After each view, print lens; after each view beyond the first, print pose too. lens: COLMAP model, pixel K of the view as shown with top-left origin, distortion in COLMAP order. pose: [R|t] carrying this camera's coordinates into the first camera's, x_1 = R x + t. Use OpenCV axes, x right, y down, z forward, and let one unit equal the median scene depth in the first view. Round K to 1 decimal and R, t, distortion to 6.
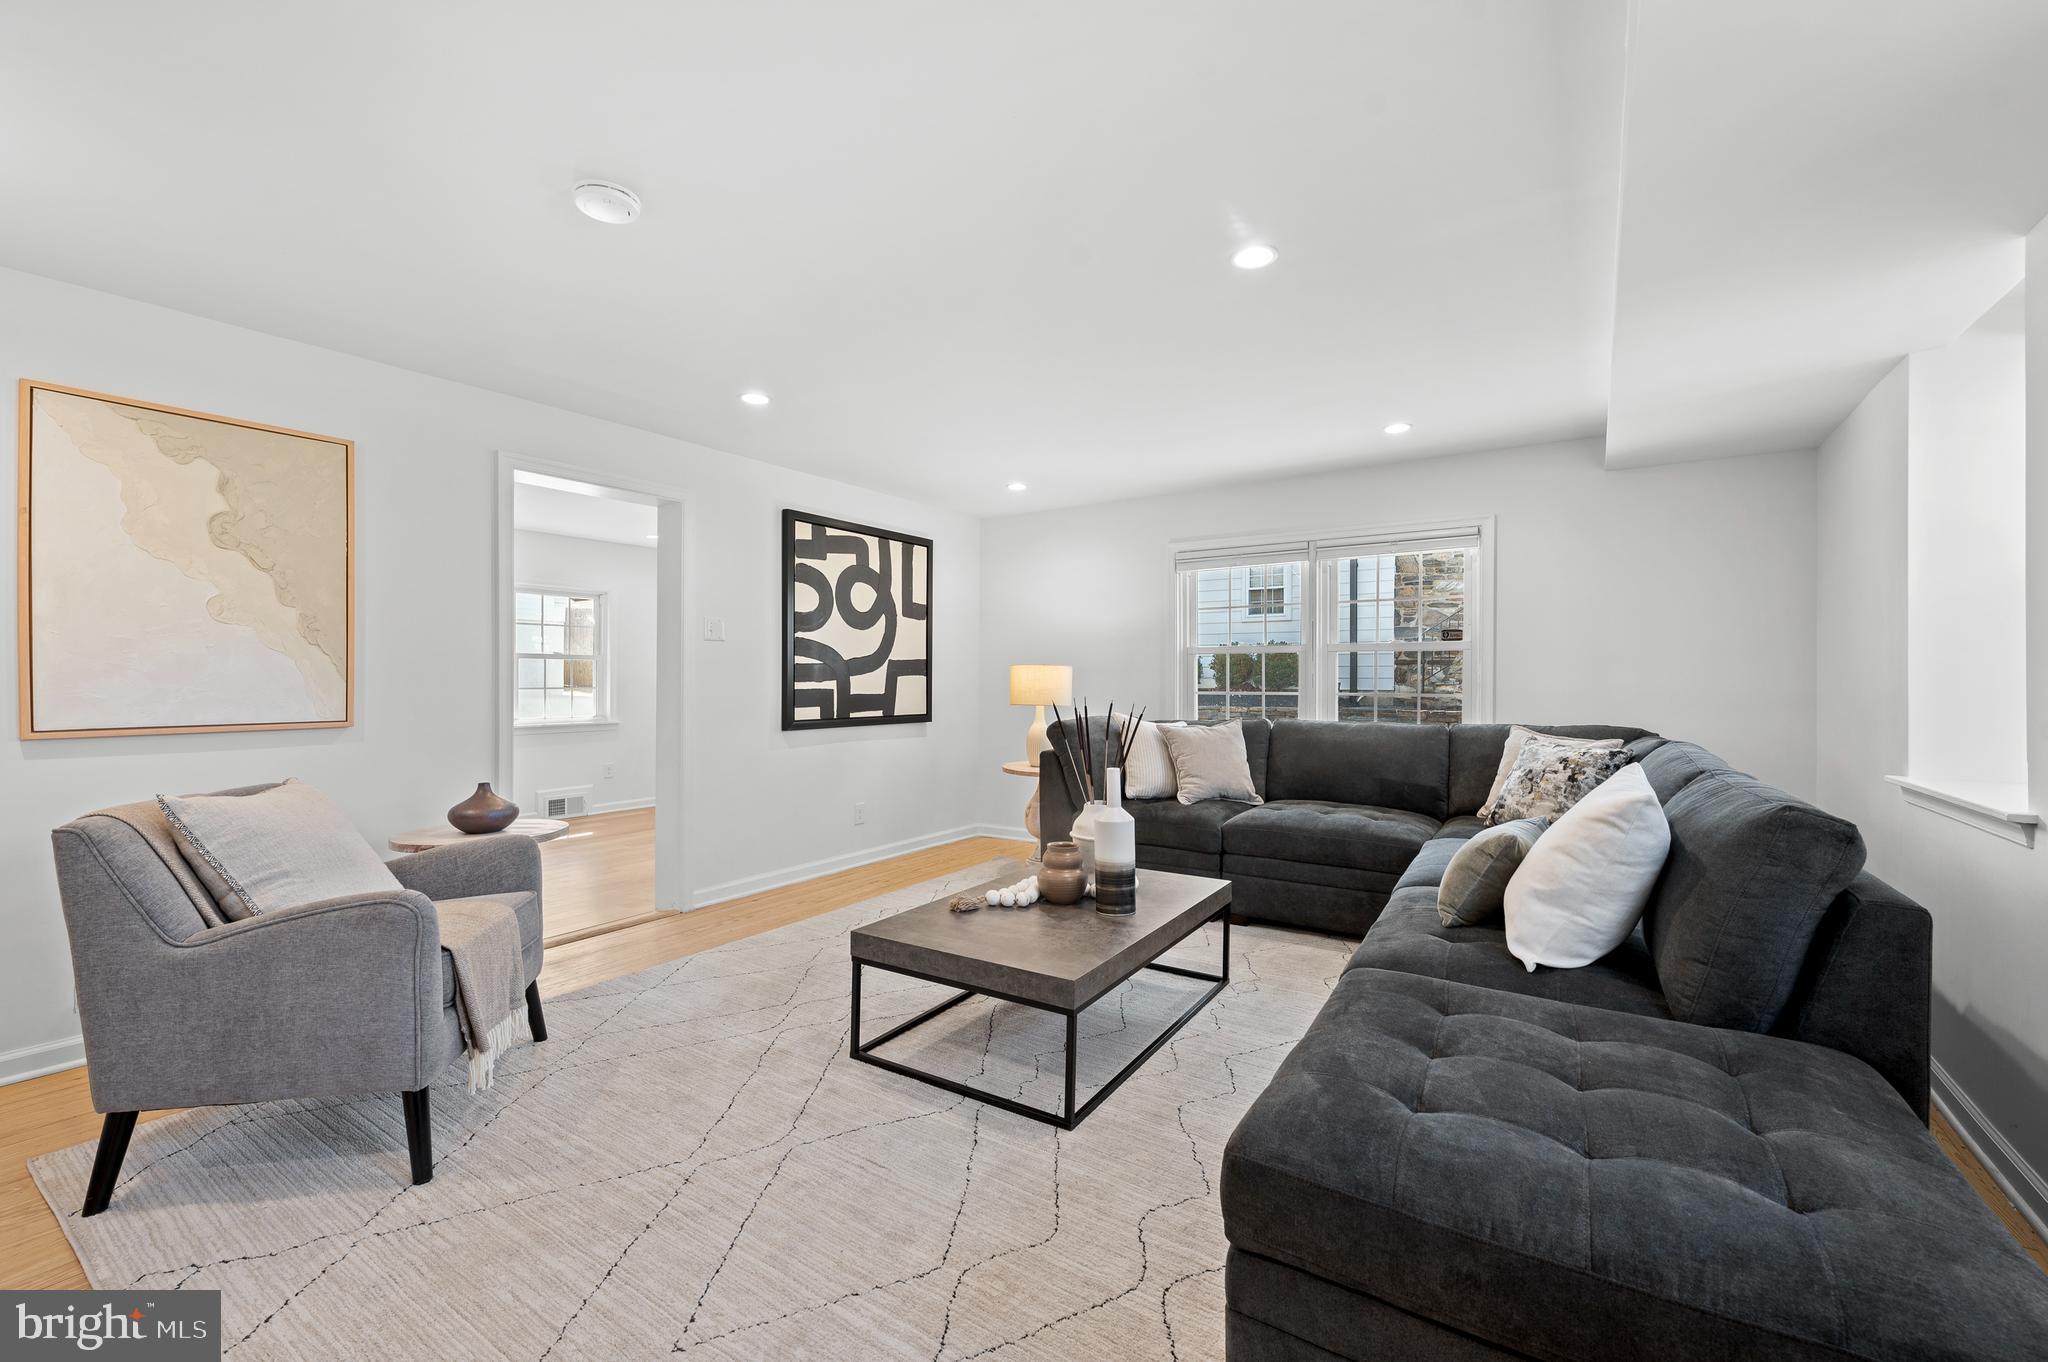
lens RADIAL K [[846.2, 0, 1024.0], [0, 846.2, 681.0], [0, 0, 1]] dist [0.000765, 0.000229]
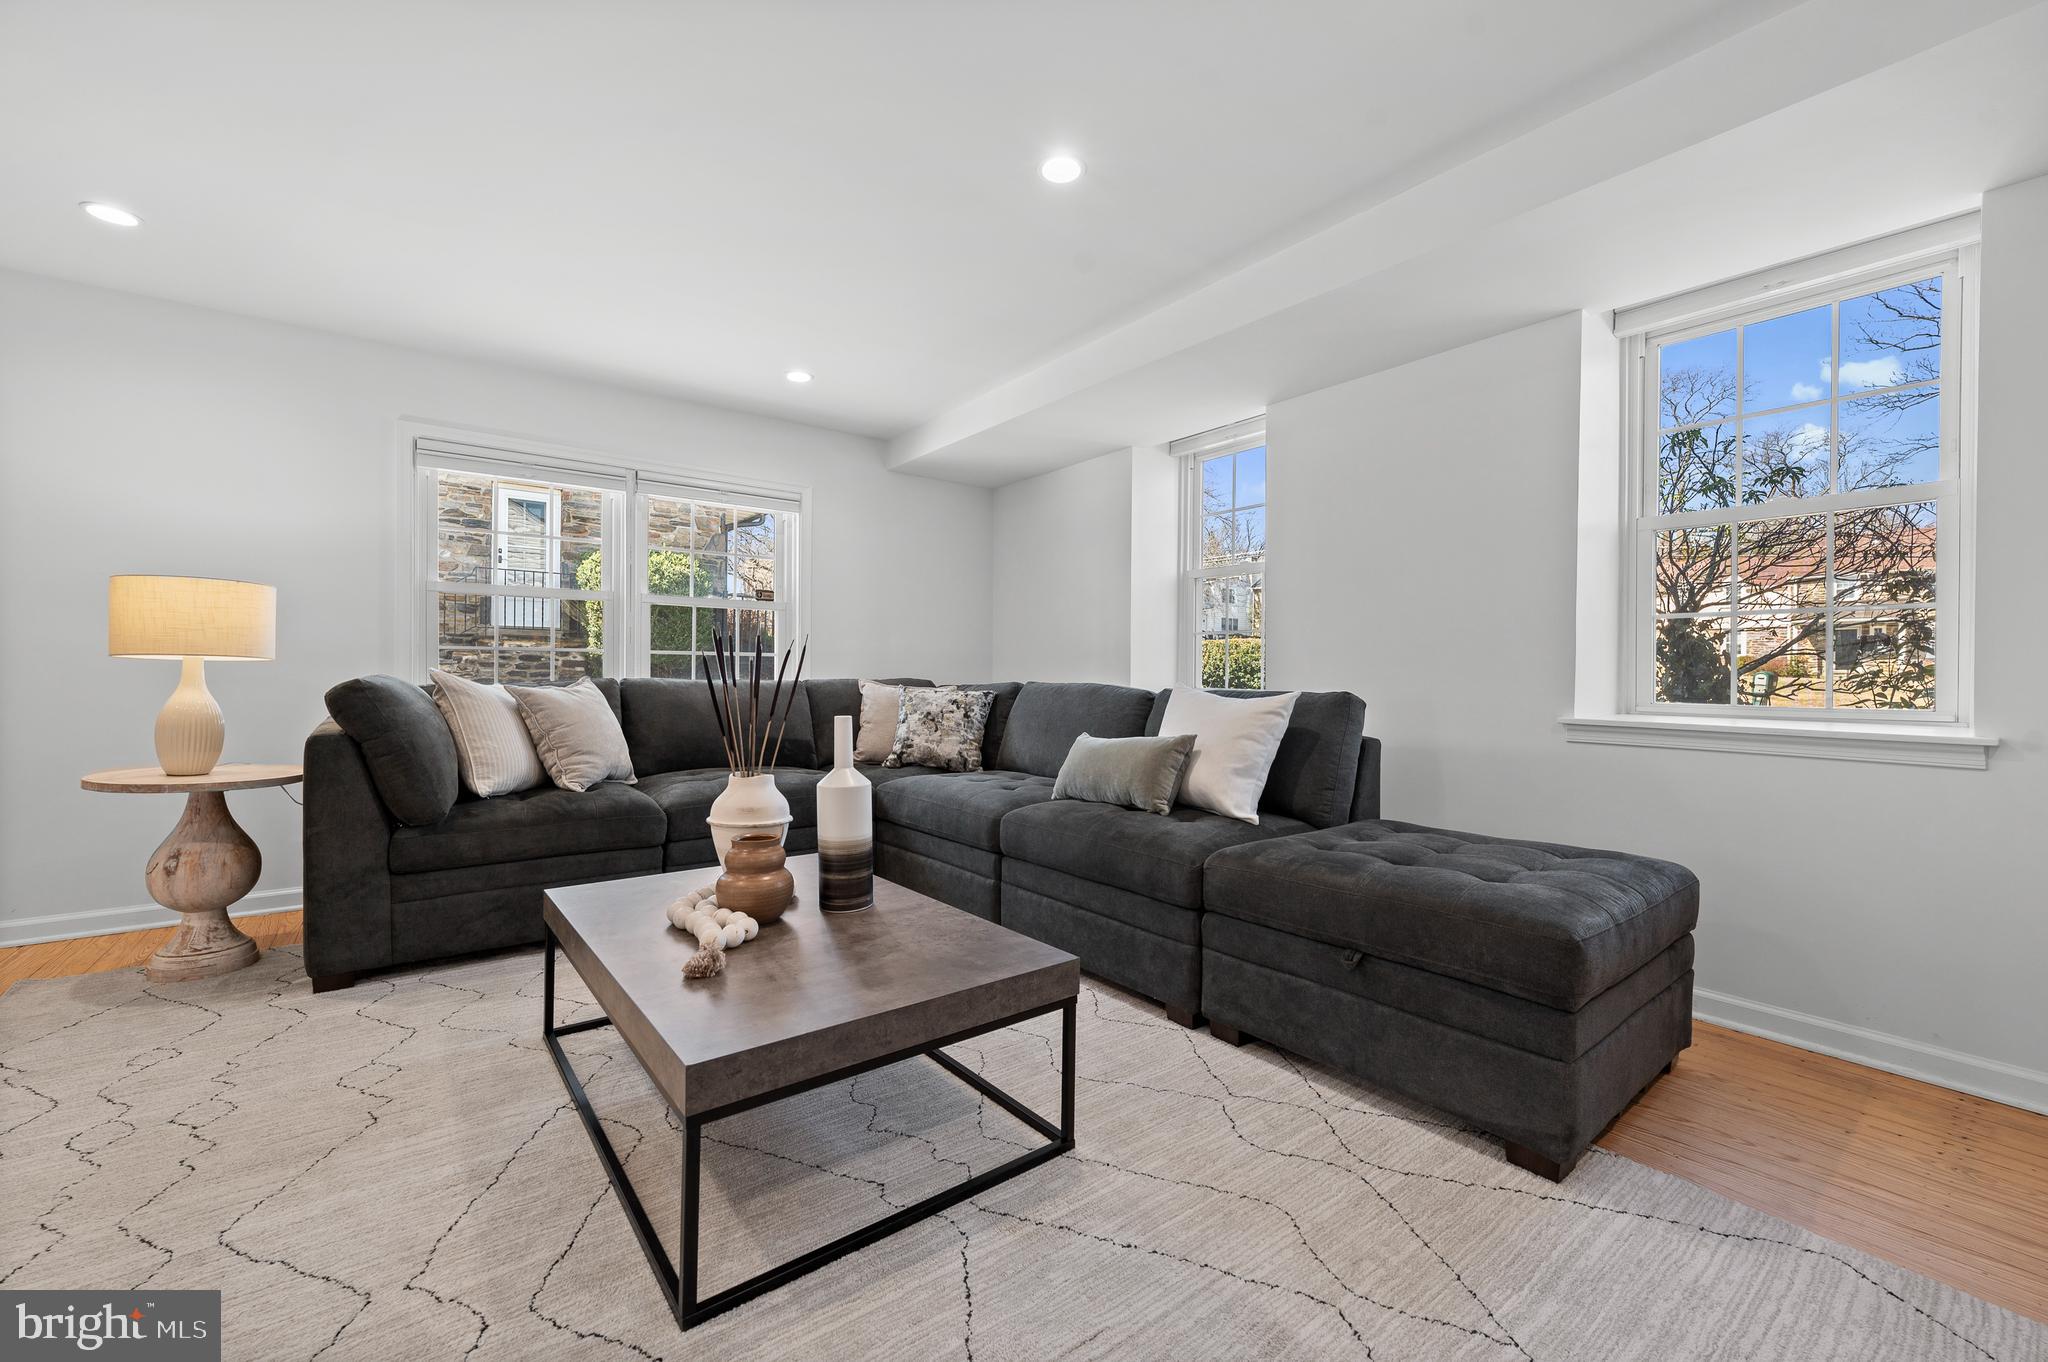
lens RADIAL K [[822.7, 0, 1029.8], [0, 822.7, 689.2], [0, 0, 1]] dist [-0.000292, -0.000272]
pose [[0.321331, -0.013375, 0.946872, -0.452044], [-0.004541, 0.999867, 0.015664, 0.056681], [-0.946956, -0.009333, 0.321228, 0.520691]]
